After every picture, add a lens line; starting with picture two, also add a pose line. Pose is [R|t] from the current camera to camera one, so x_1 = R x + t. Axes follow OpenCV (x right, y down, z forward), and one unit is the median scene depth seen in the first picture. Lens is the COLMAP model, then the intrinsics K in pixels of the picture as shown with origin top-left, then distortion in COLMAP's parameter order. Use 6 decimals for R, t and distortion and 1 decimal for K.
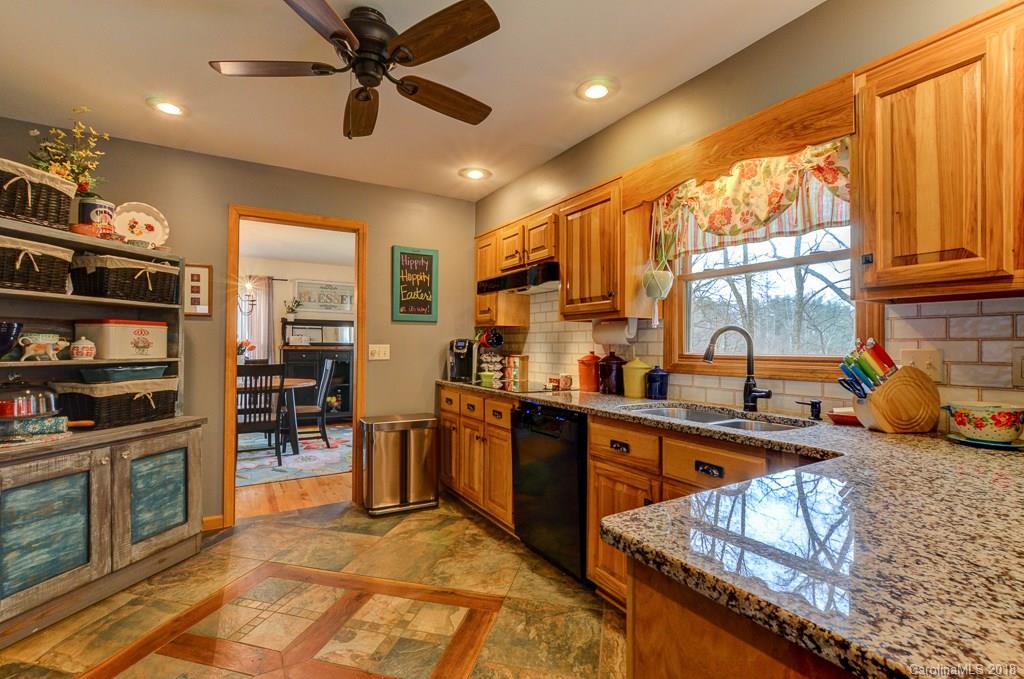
lens RADIAL K [[459.5, 0, 504.3], [0, 459.5, 341.8], [0, 0, 1]] dist [-0.018223, 0.004920]
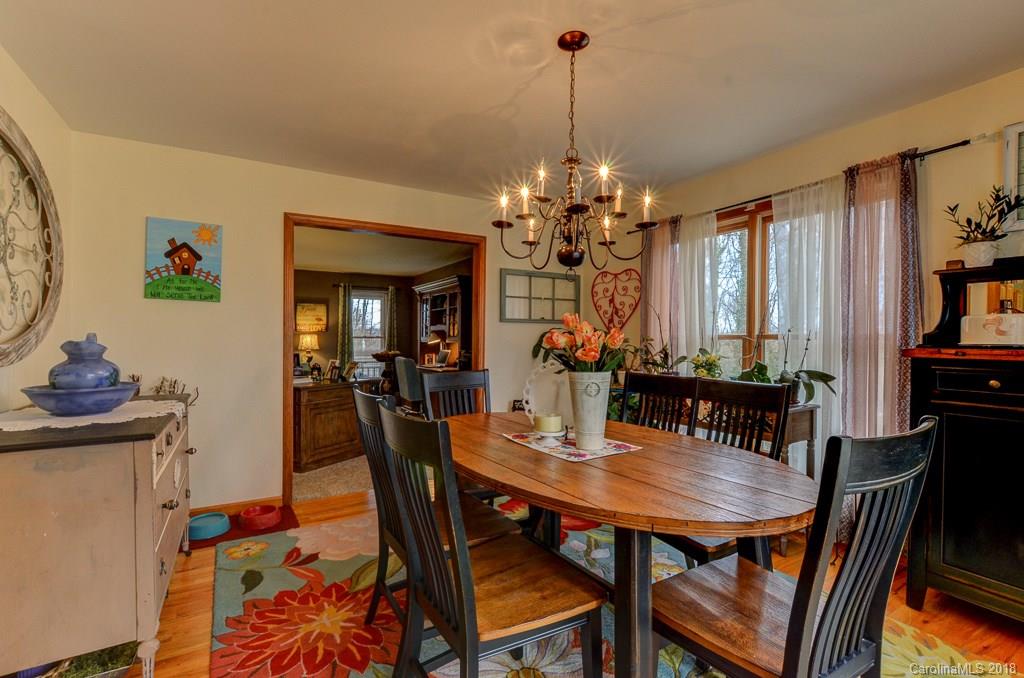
lens RADIAL K [[454.3, 0, 513.9], [0, 454.3, 343.9], [0, 0, 1]] dist [-0.000198, 0.004246]
pose [[0.018986, 0.006116, -0.999801, -0.301369], [0.007275, 0.999954, 0.006255, 0.004645], [0.999793, -0.007393, 0.018940, 1.267438]]
